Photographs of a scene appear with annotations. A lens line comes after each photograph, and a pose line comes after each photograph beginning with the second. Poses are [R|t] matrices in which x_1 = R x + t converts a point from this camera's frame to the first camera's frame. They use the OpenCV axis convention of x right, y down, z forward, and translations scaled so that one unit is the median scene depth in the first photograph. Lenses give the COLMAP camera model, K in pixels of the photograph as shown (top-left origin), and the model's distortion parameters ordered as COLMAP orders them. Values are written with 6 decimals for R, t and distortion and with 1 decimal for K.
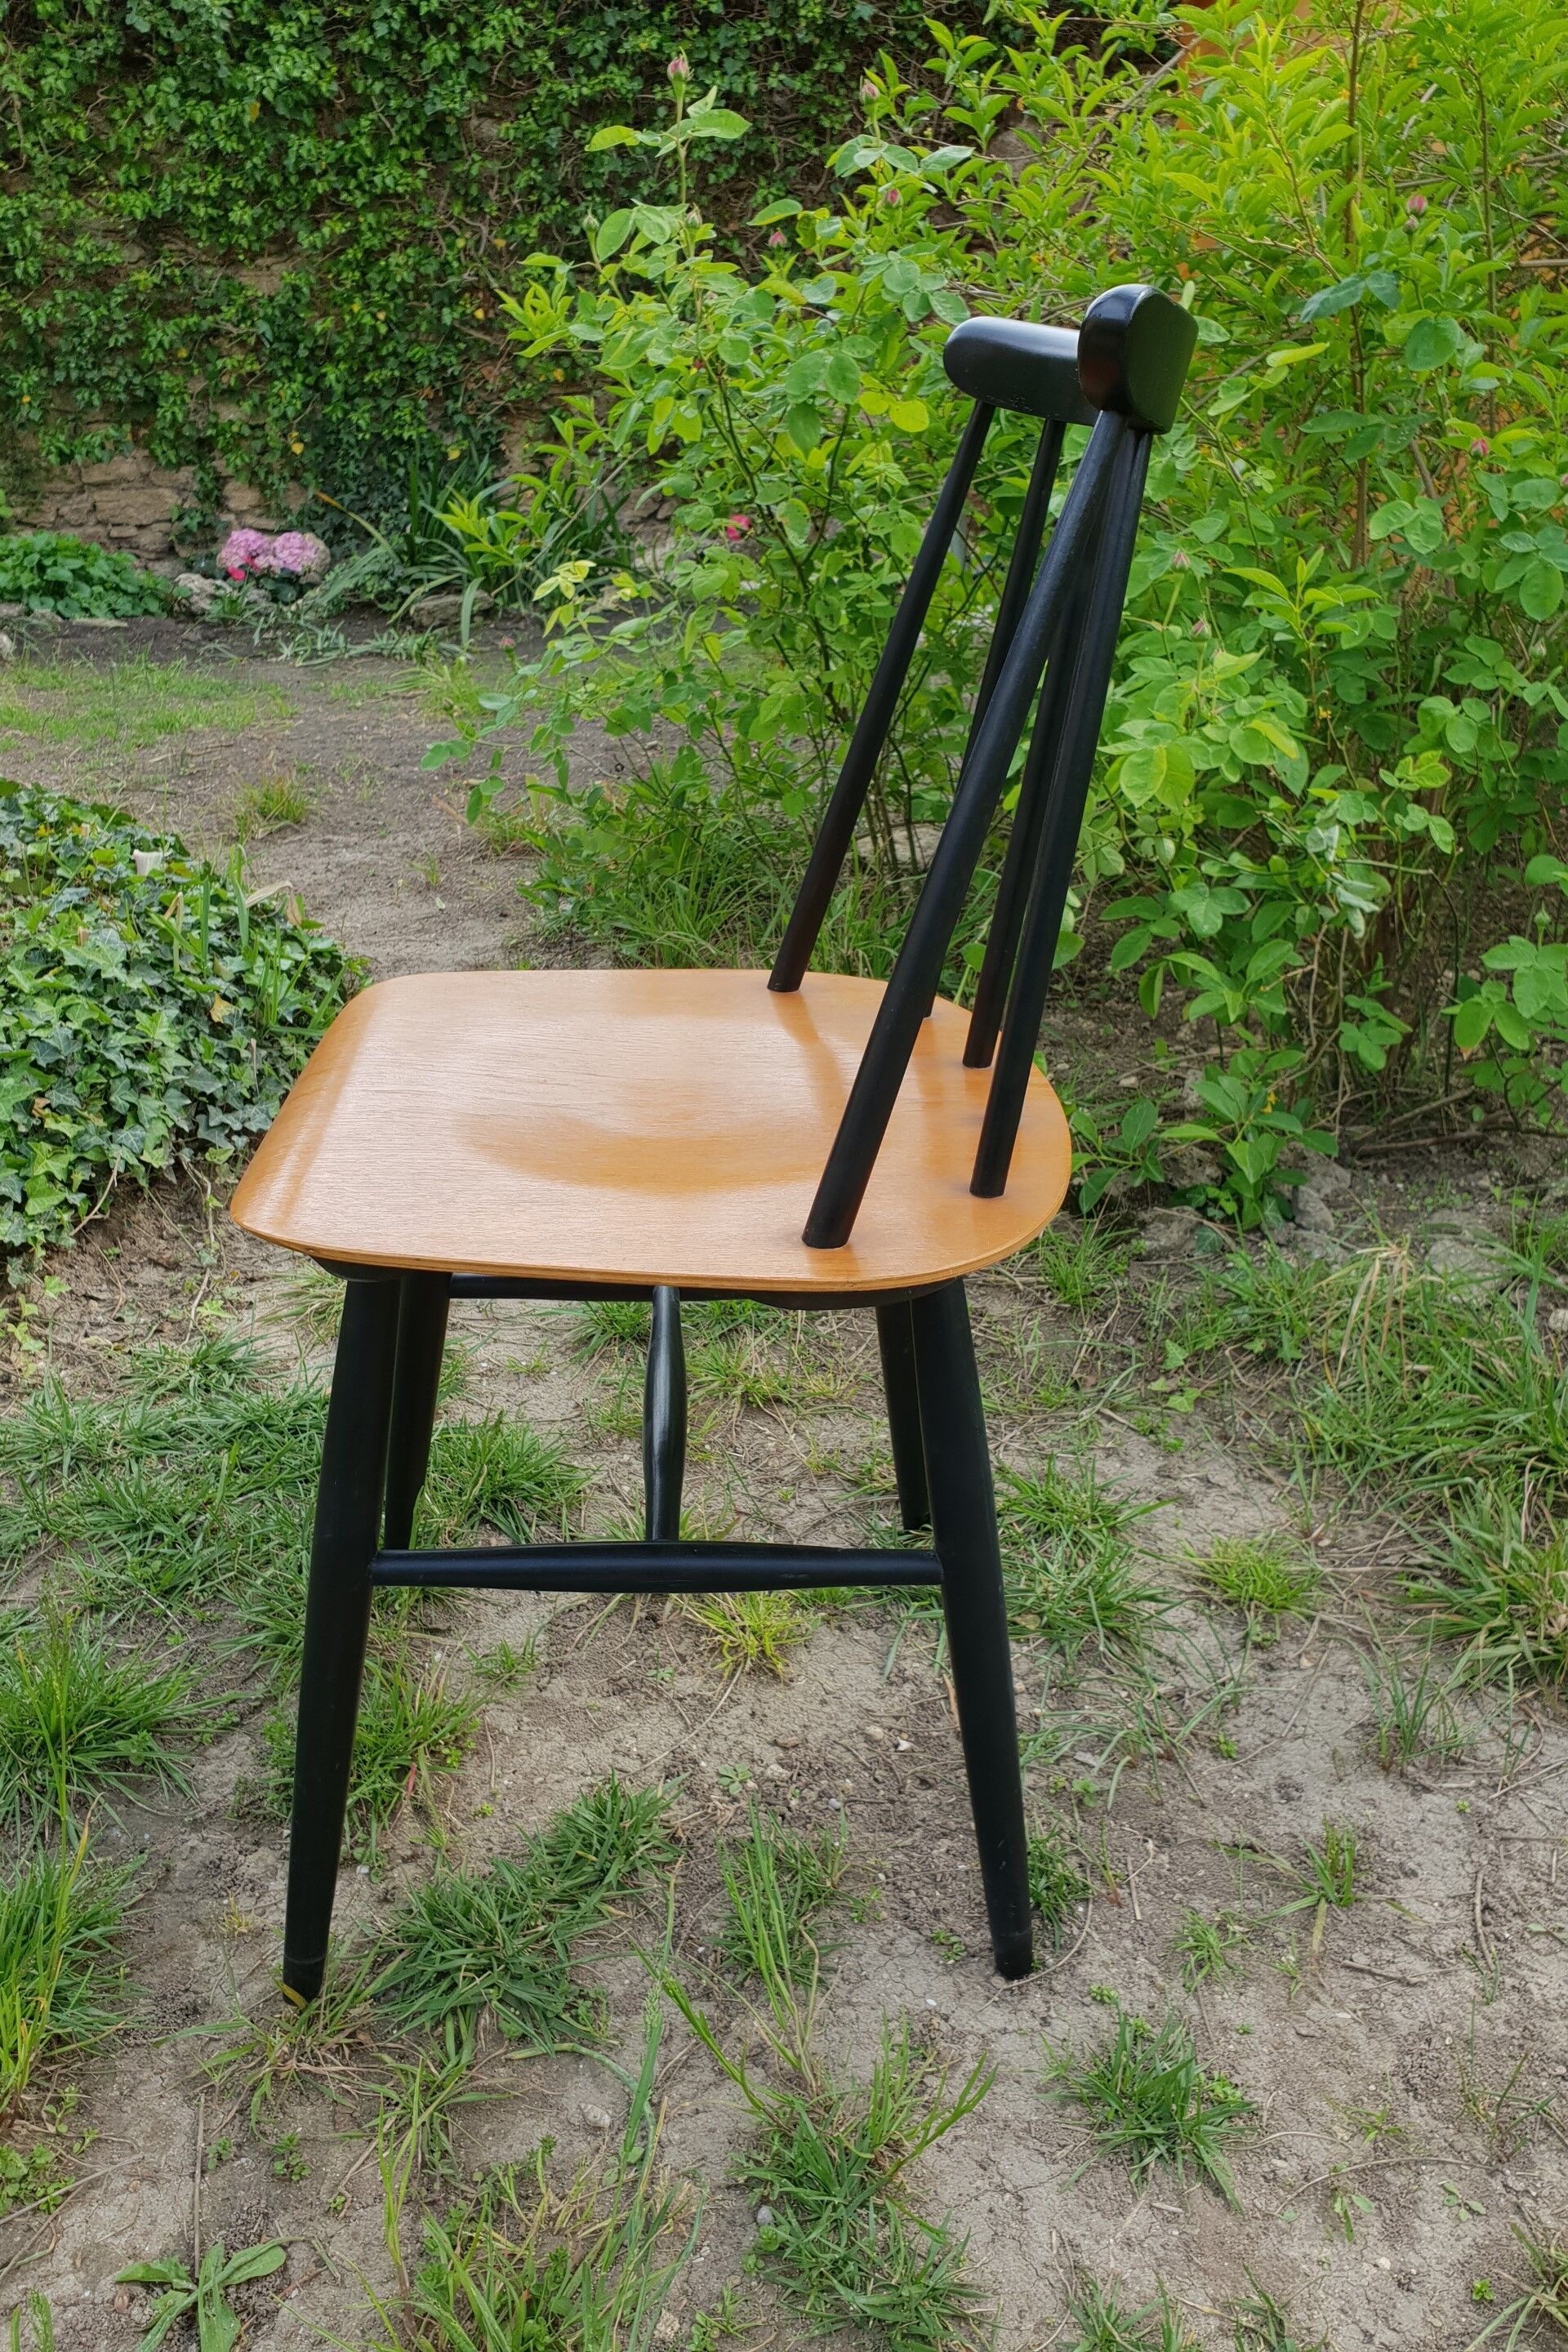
lens RADIAL K [[1828.5, 0, 784.0], [0, 1828.5, 1176.0], [0, 0, 1]] dist [0.005471, 0.021548]
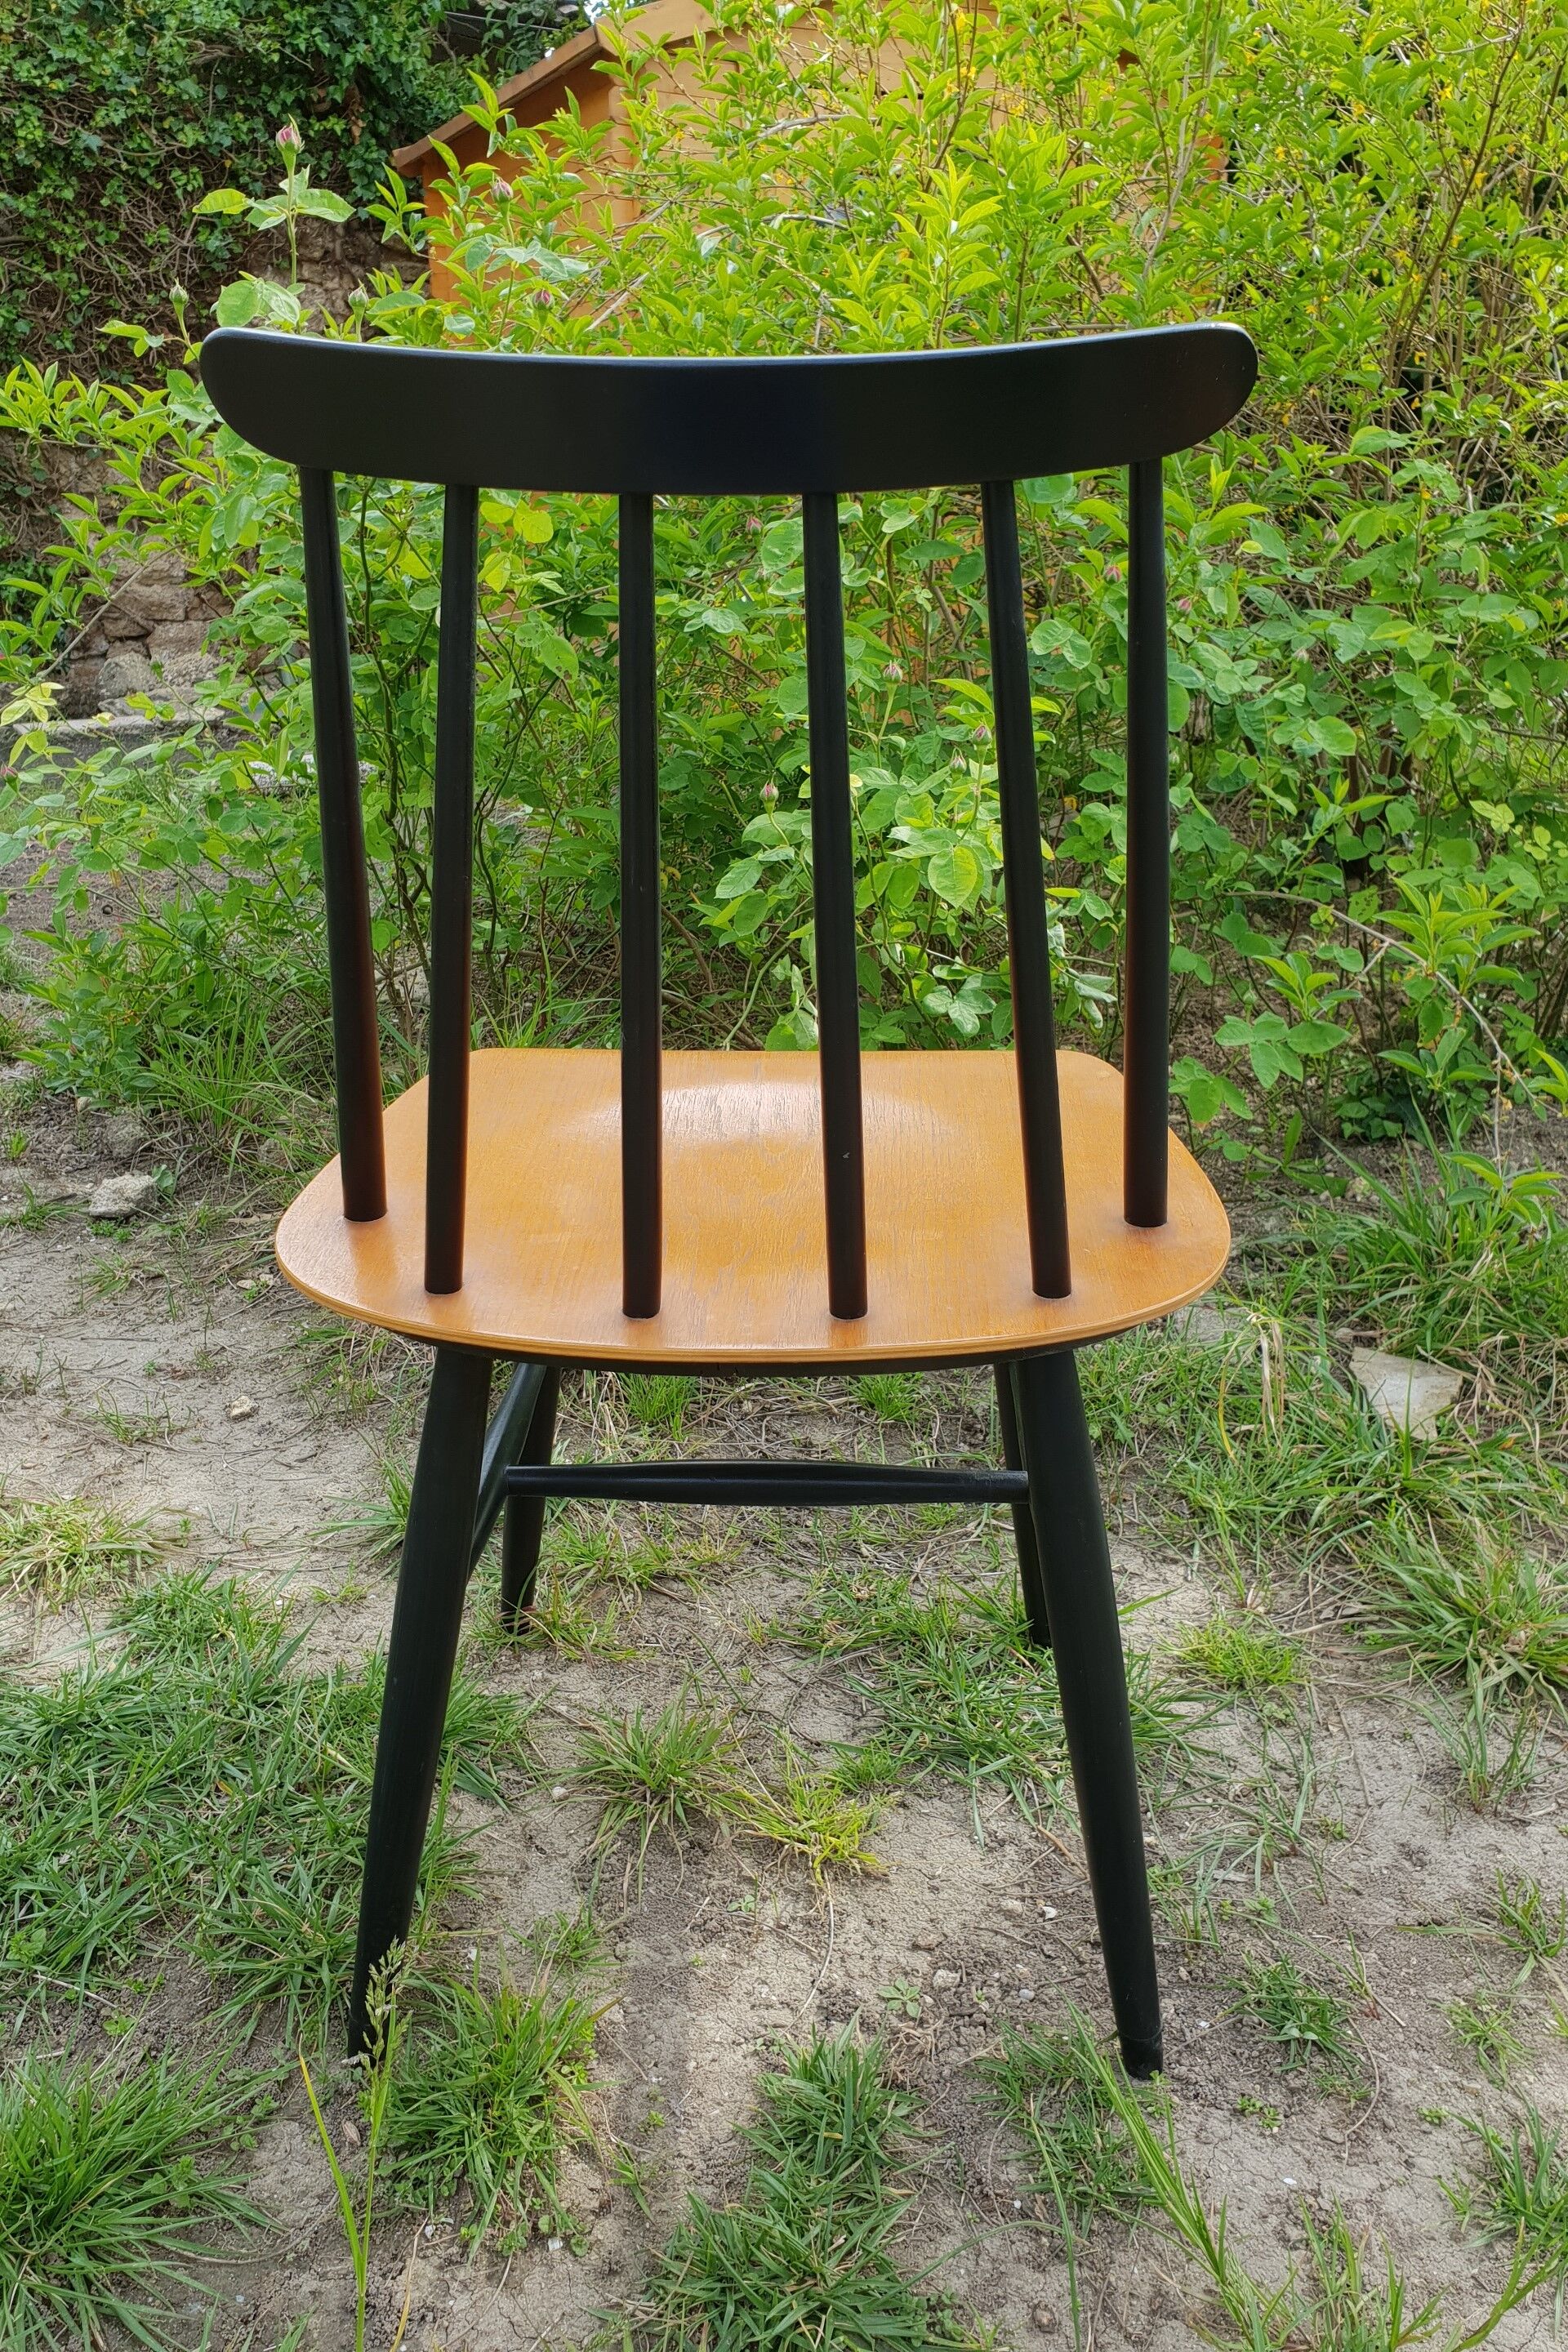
lens RADIAL K [[1828.5, 0, 784.0], [0, 1828.5, 1176.0], [0, 0, 1]] dist [0.005471, 0.021548]
pose [[0.911108, -0.094688, 0.401144, -0.257800], [0.125216, 0.990843, -0.050516, -0.015190], [-0.392688, 0.096255, 0.914621, 0.121217]]
